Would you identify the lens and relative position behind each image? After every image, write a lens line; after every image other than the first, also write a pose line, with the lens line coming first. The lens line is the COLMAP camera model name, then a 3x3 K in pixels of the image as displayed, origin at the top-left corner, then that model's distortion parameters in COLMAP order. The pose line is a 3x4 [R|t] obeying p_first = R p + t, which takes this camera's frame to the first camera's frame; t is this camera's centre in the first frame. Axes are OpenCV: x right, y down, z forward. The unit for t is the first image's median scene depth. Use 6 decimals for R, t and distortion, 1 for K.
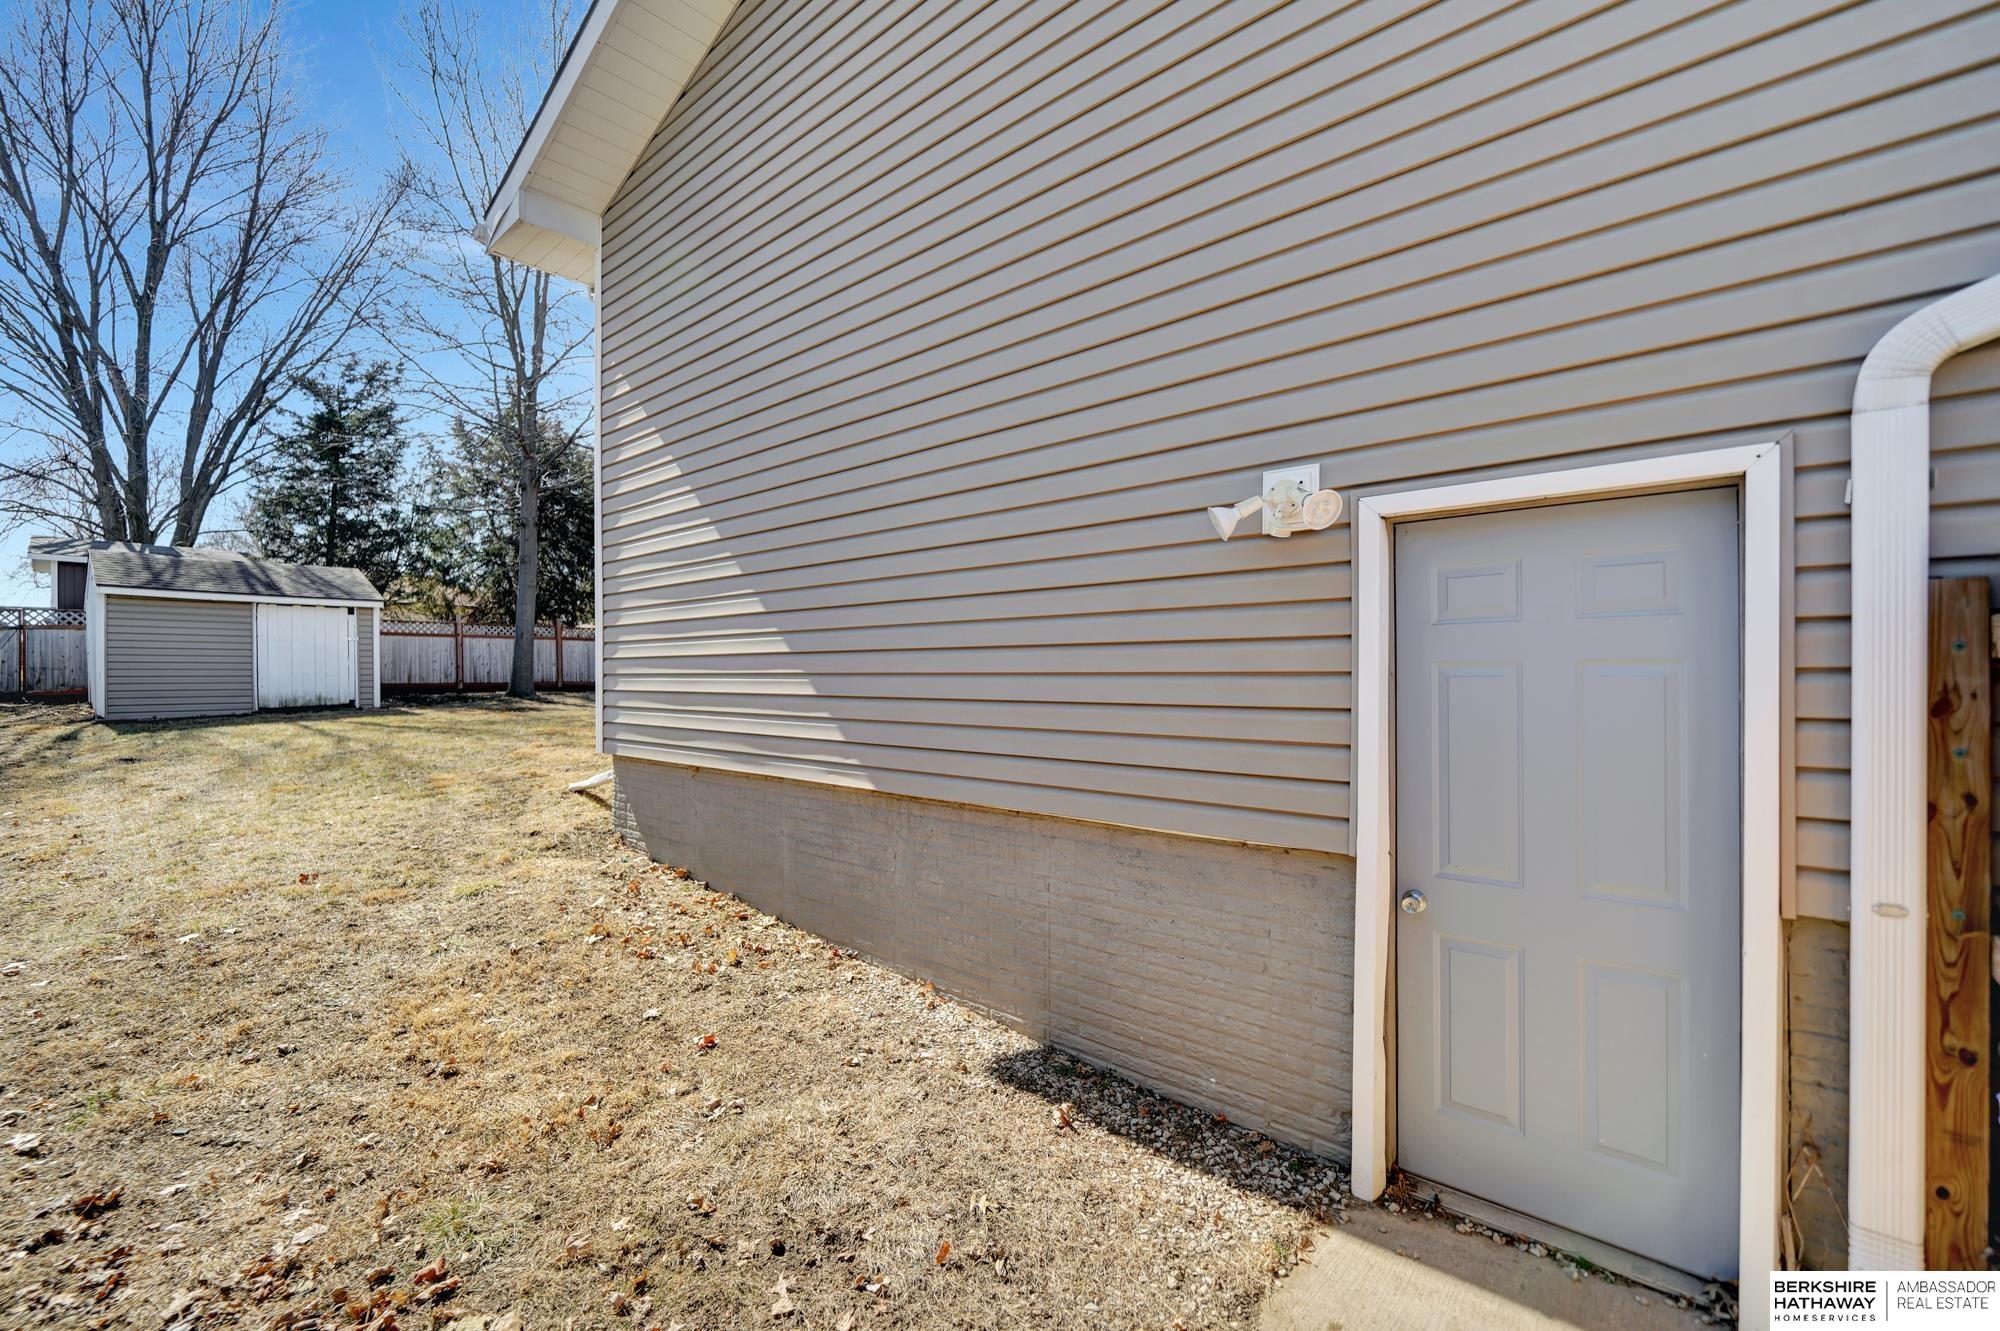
lens RADIAL K [[773.7, 0, 987.6], [0, 773.7, 679.1], [0, 0, 1]] dist [0.002865, 0.000107]
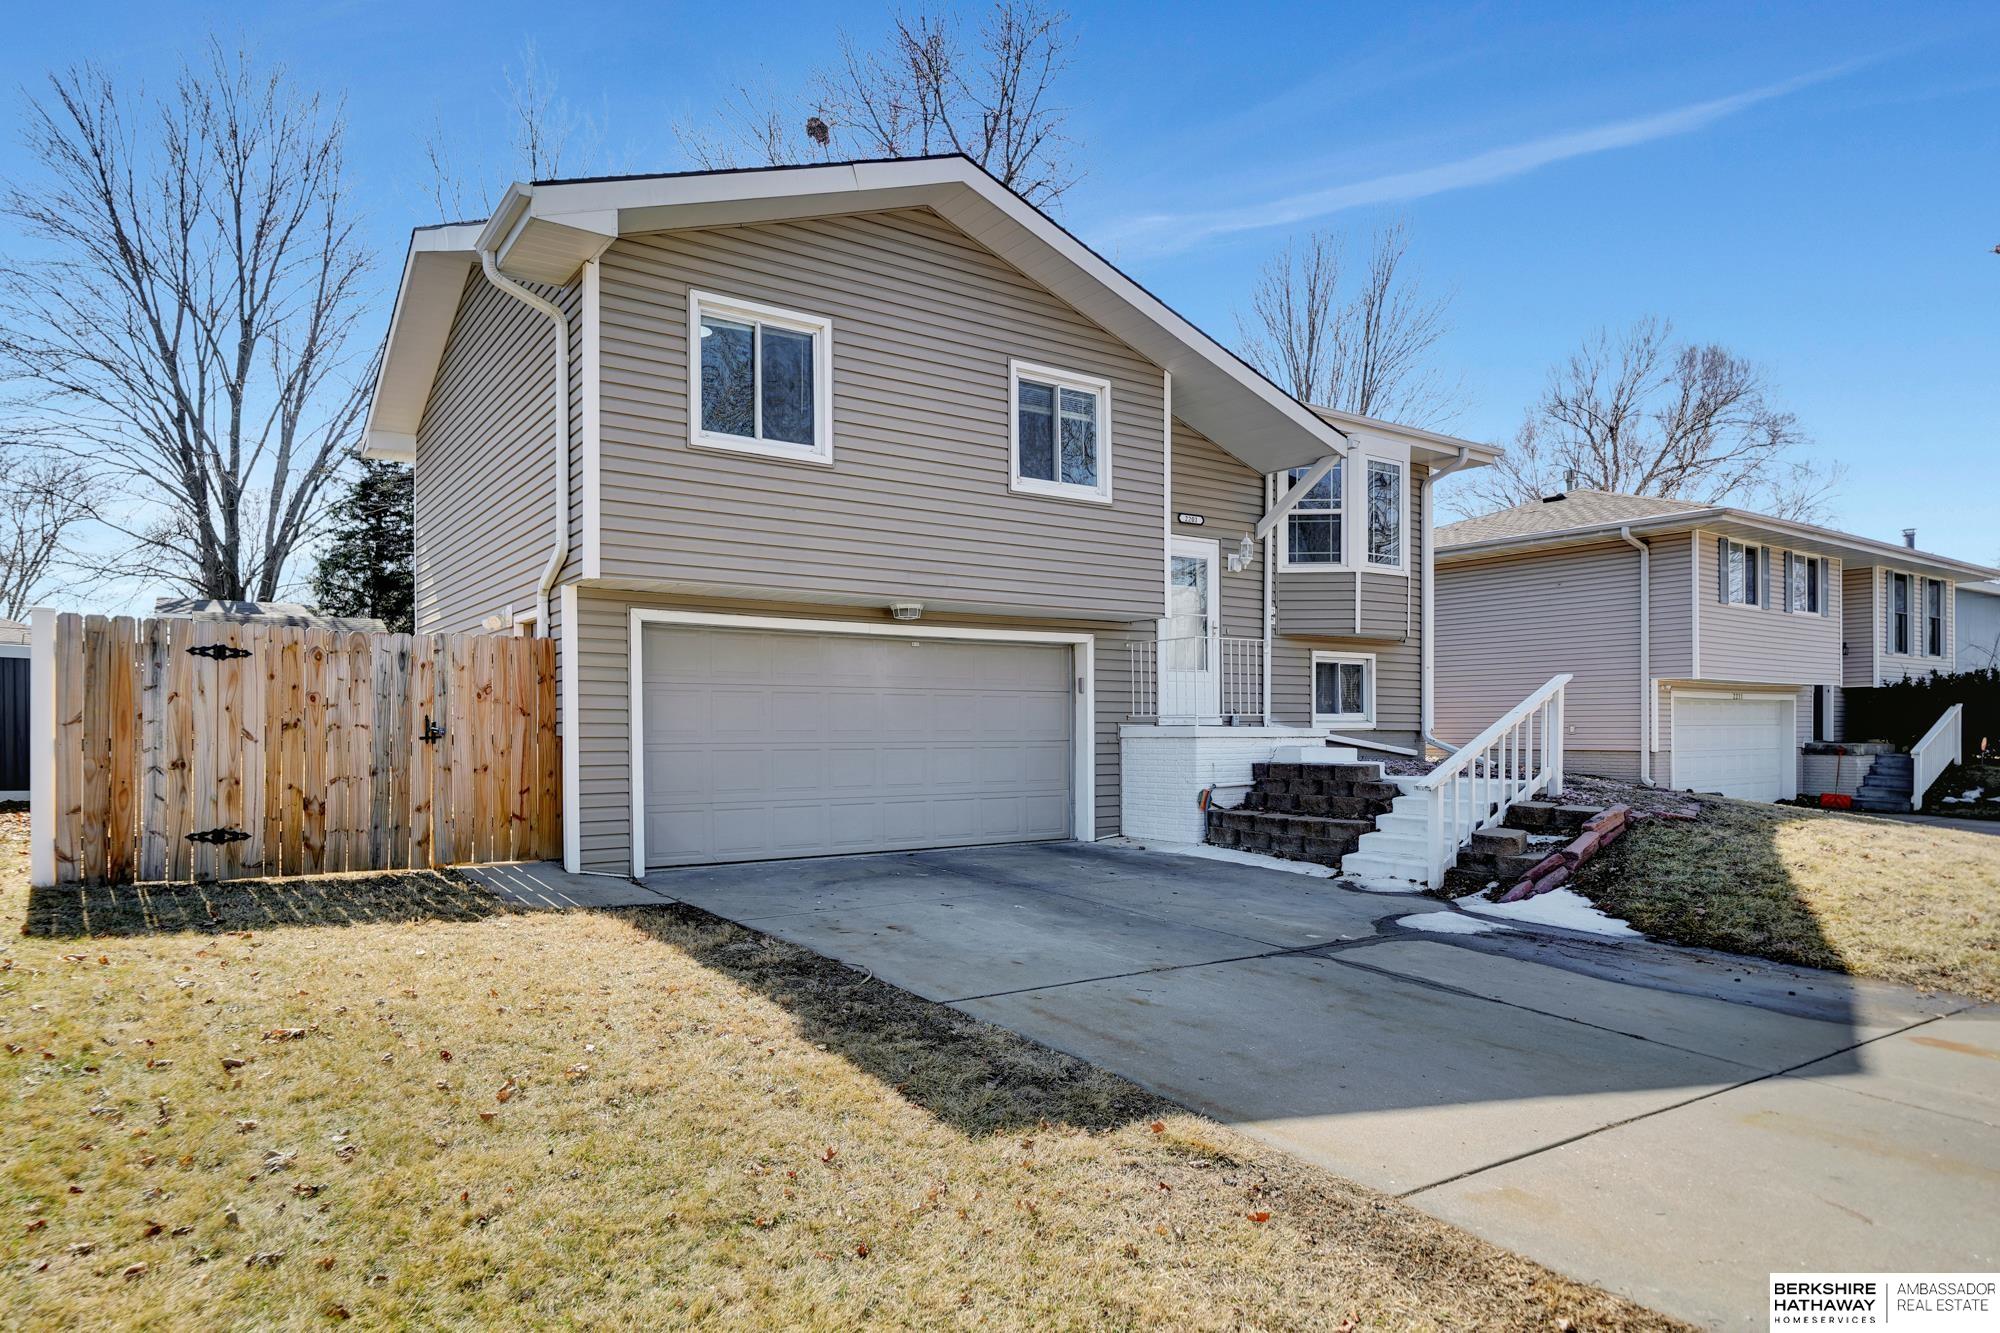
lens RADIAL K [[1142.9, 0, 1097.4], [0, 1142.9, 741.0], [0, 0, 1]] dist [-0.000174, -0.000543]
pose [[0.980148, 0.004062, -0.198224, 0.496701], [-0.003467, 0.999988, 0.003350, 0.024857], [0.198235, -0.002596, 0.980151, -0.402421]]
